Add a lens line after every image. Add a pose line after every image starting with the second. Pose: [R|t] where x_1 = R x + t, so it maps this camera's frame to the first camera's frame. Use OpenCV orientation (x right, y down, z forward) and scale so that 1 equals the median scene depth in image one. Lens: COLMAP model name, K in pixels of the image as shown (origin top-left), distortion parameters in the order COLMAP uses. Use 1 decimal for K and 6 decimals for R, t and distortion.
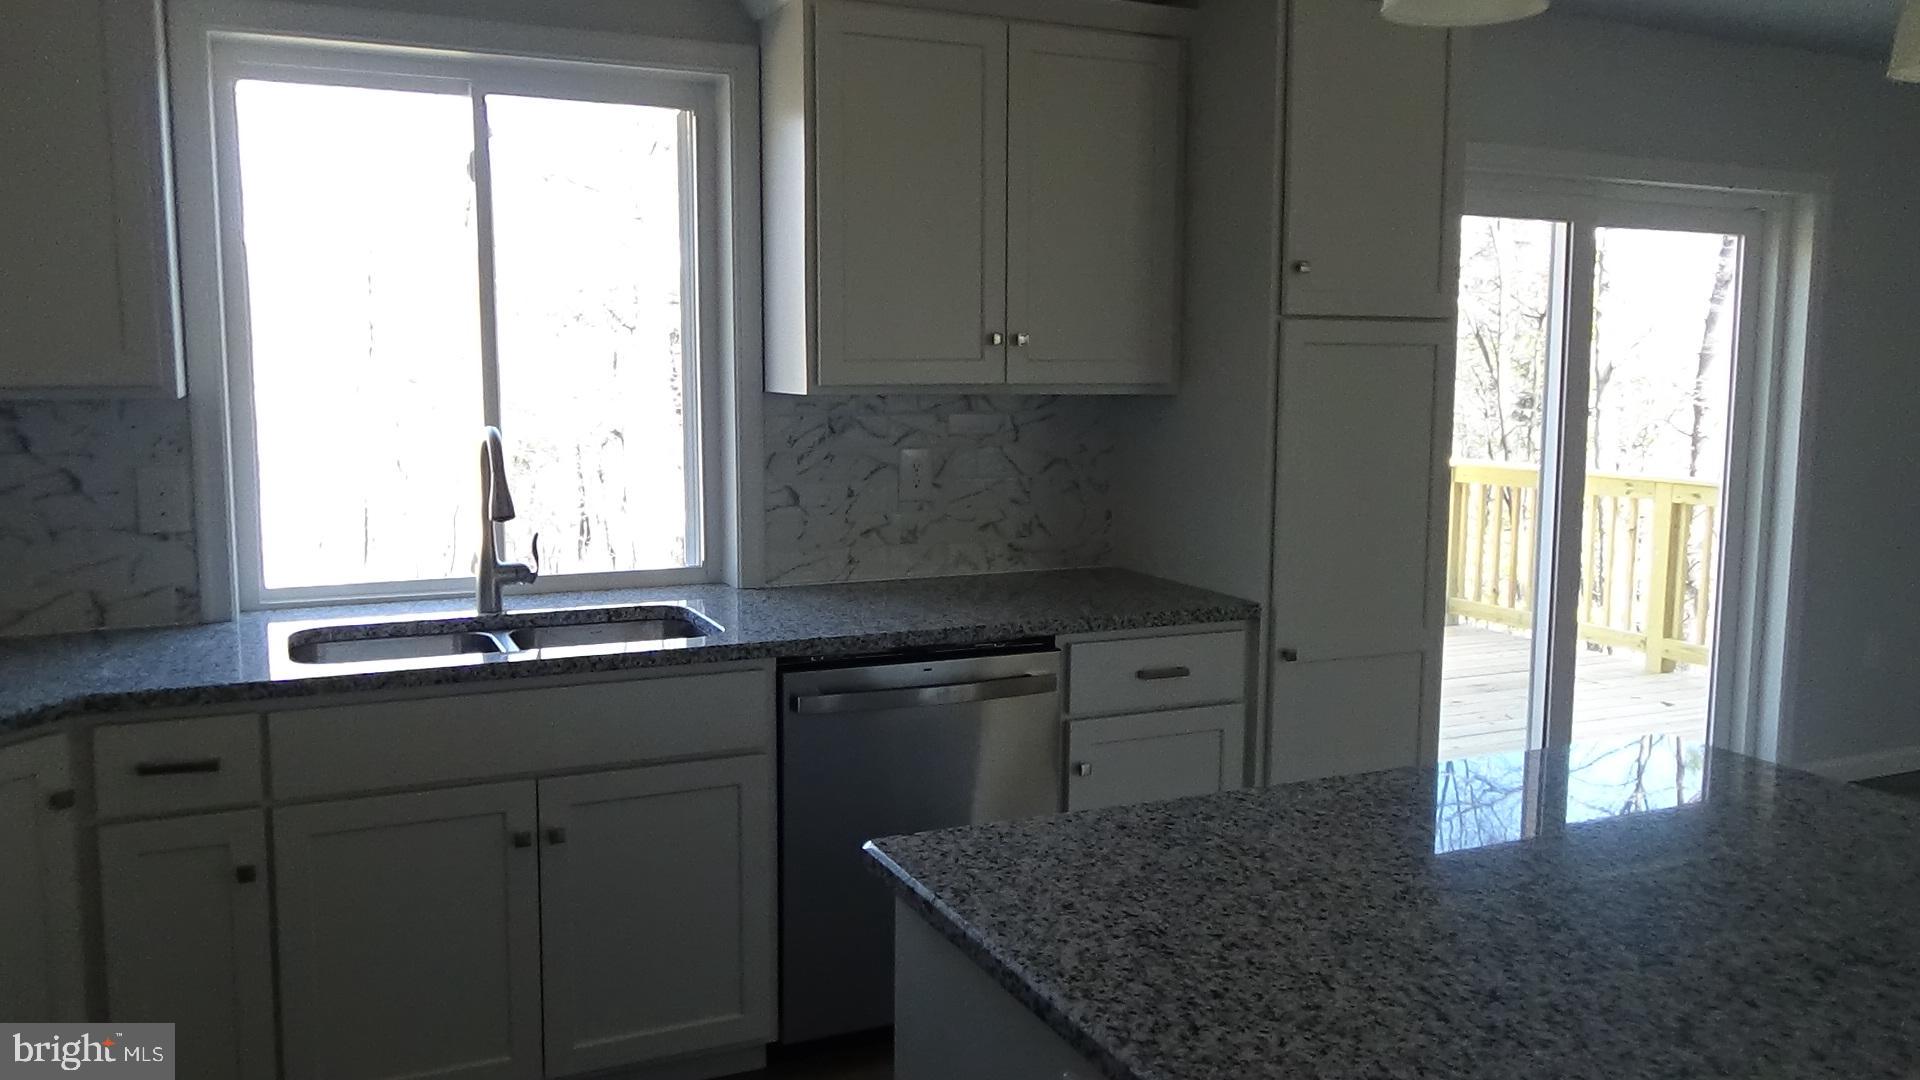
lens RADIAL K [[1499.1, 0, 959.4], [0, 1499.1, 545.3], [0, 0, 1]] dist [0.023078, 0.002495]
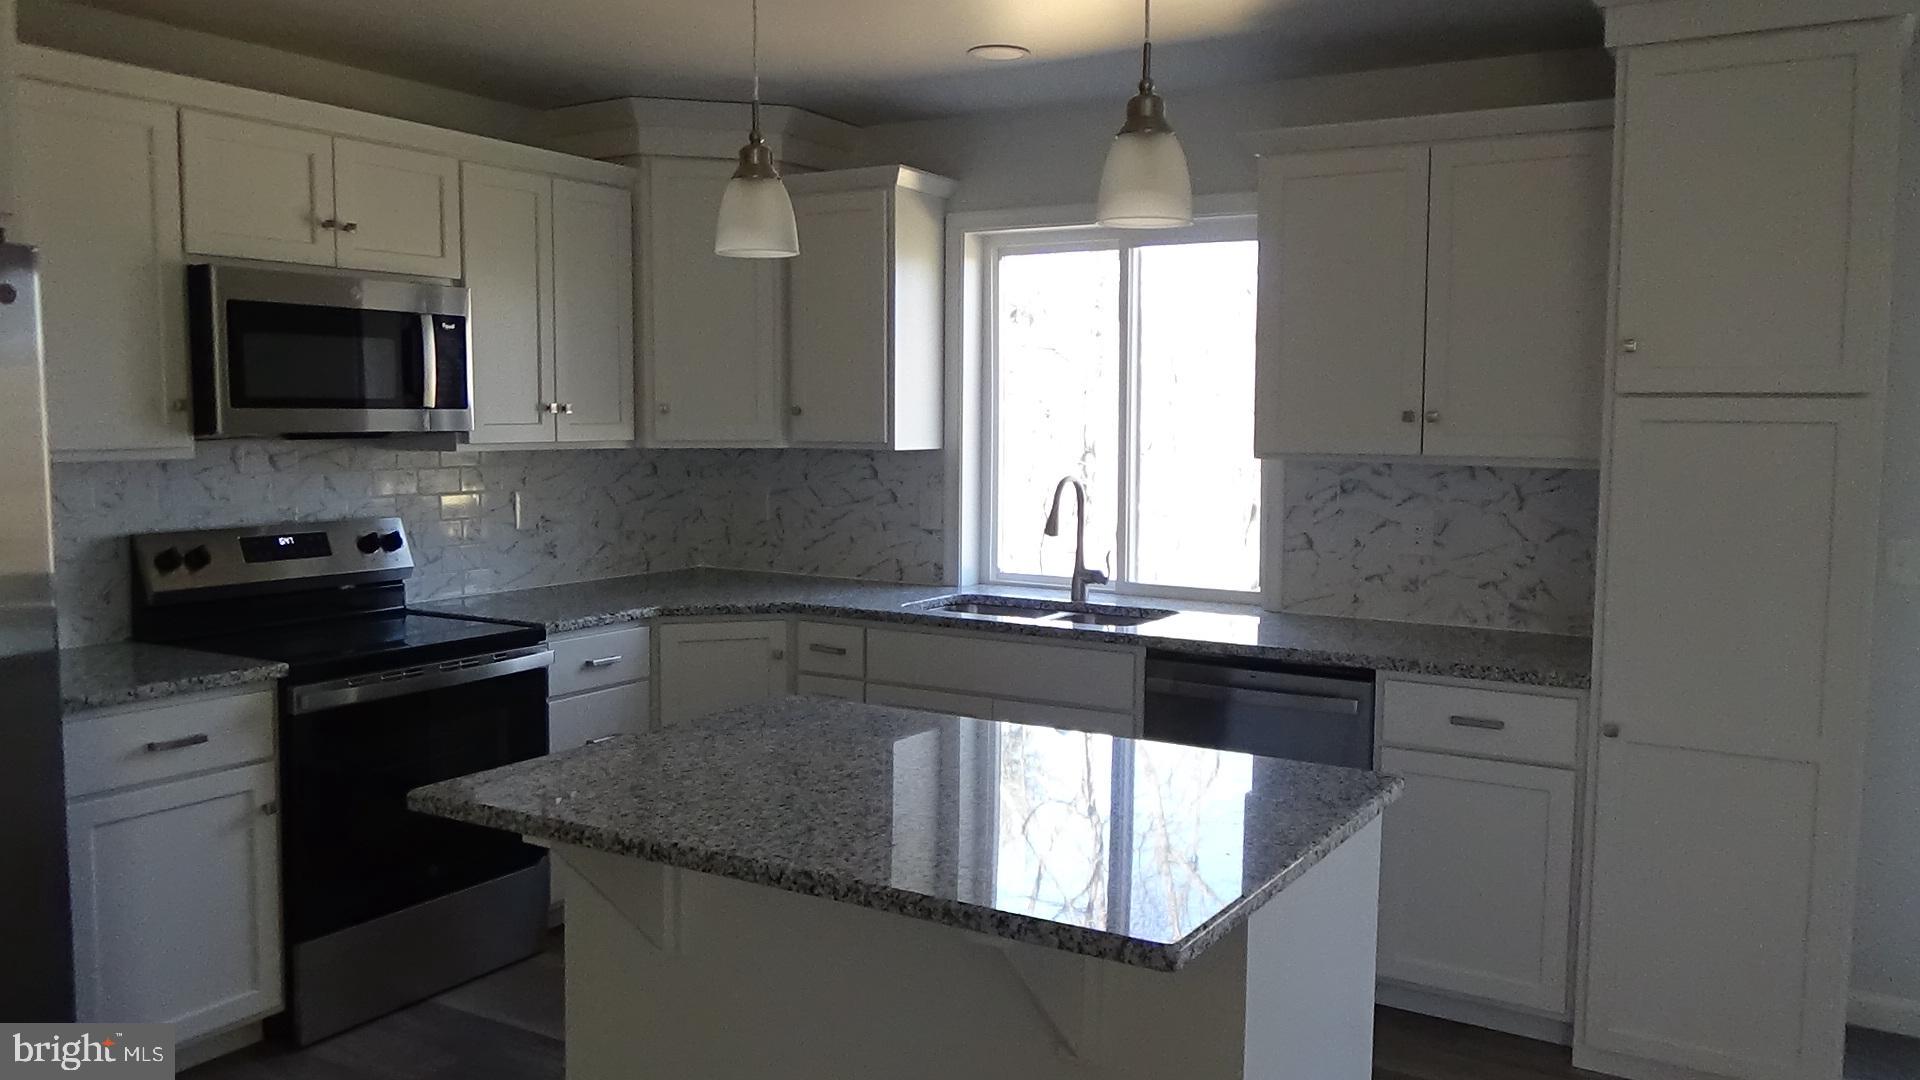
lens RADIAL K [[1499.1, 0, 959.1], [0, 1499.1, 535.2], [0, 0, 1]] dist [0.023078, 0.002495]
pose [[0.569615, 0.068300, -0.819069, 0.798947], [-0.111071, 0.993797, 0.005626, -0.014029], [0.814372, 0.087770, 0.573668, 0.059487]]
